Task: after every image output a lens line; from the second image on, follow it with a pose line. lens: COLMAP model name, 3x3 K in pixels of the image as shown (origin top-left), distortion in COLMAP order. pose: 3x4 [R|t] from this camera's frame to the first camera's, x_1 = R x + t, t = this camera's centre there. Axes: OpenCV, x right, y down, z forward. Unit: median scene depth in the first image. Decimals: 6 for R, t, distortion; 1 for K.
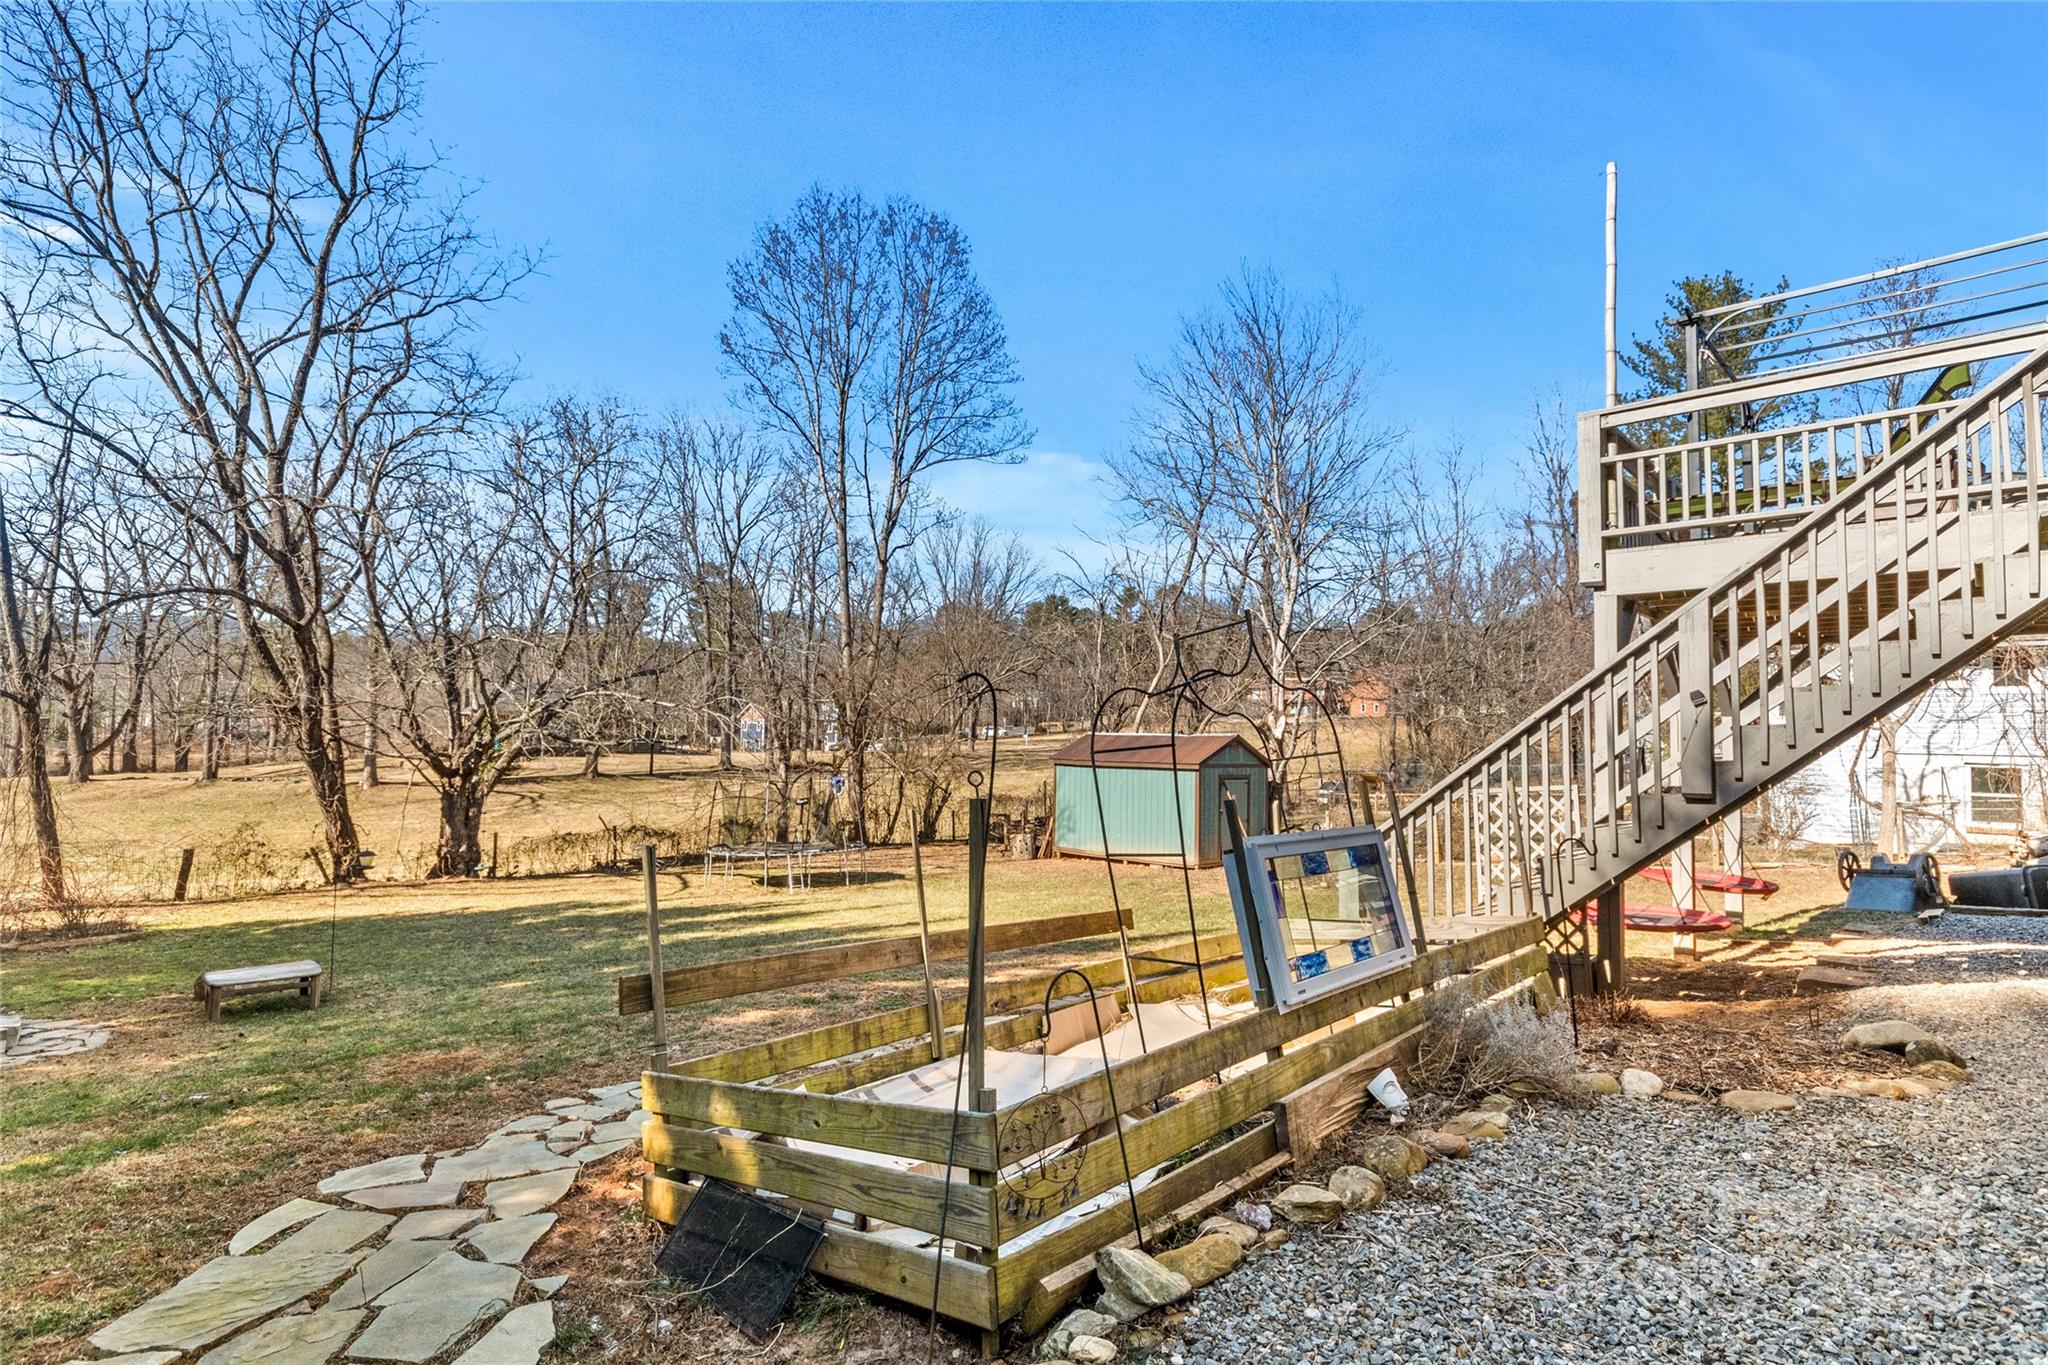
lens RADIAL K [[1057.4, 0, 1033.5], [0, 1057.4, 660.8], [0, 0, 1]] dist [0.015368, -0.000541]
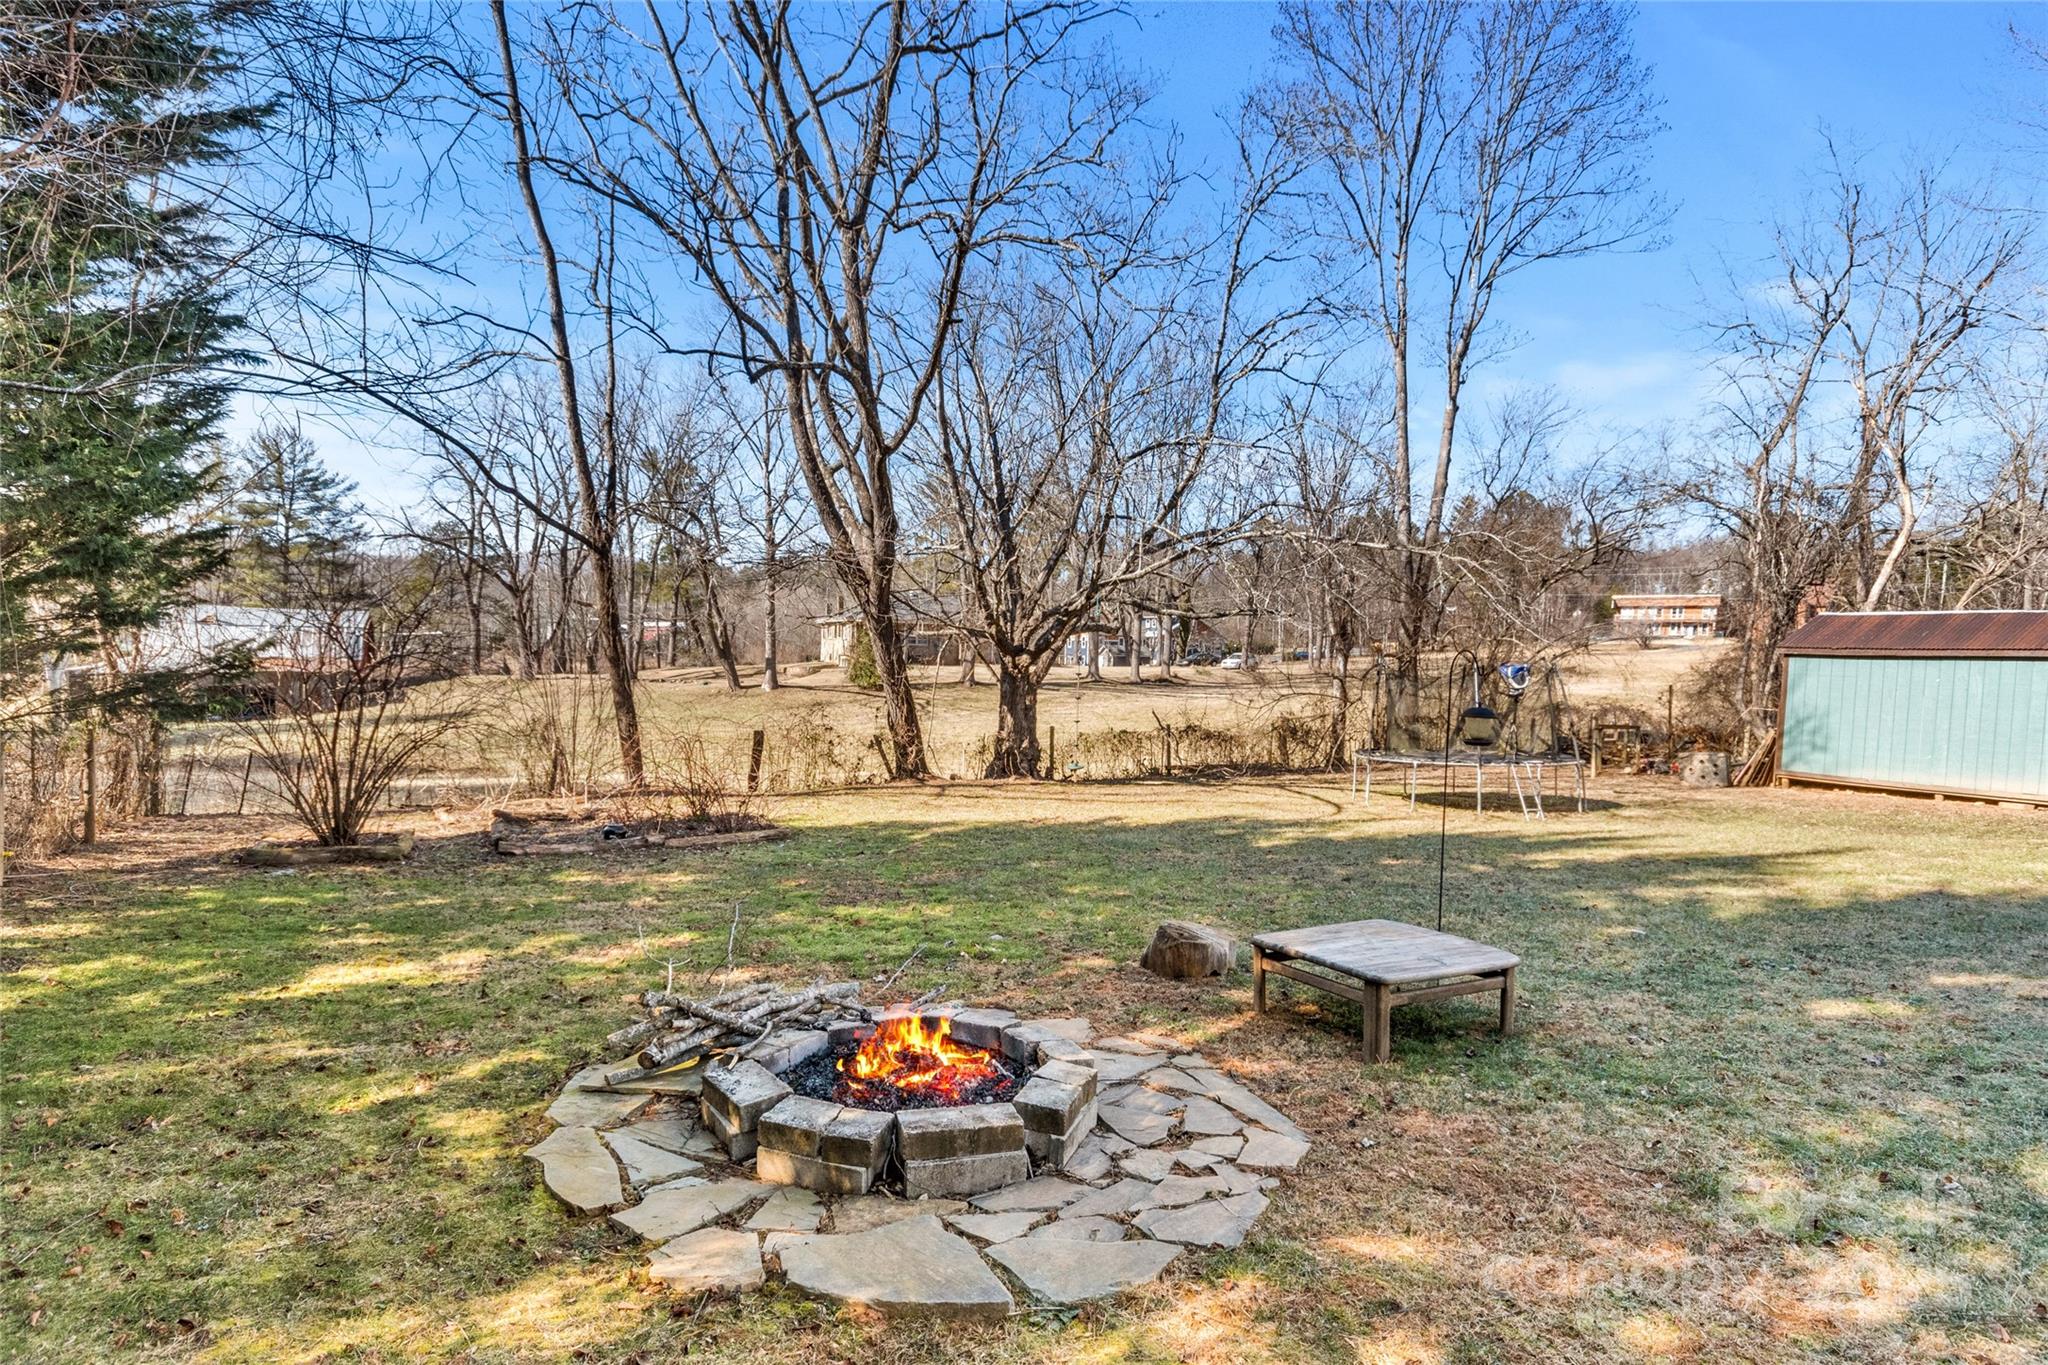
lens RADIAL K [[1018.8, 0, 1027.3], [0, 1018.8, 689.4], [0, 0, 1]] dist [0.016564, -0.000022]
pose [[0.973182, 0.017764, -0.229348, -0.359256], [0.003692, 0.995679, 0.092787, 0.063310], [0.230006, -0.091145, 0.968912, 0.249569]]
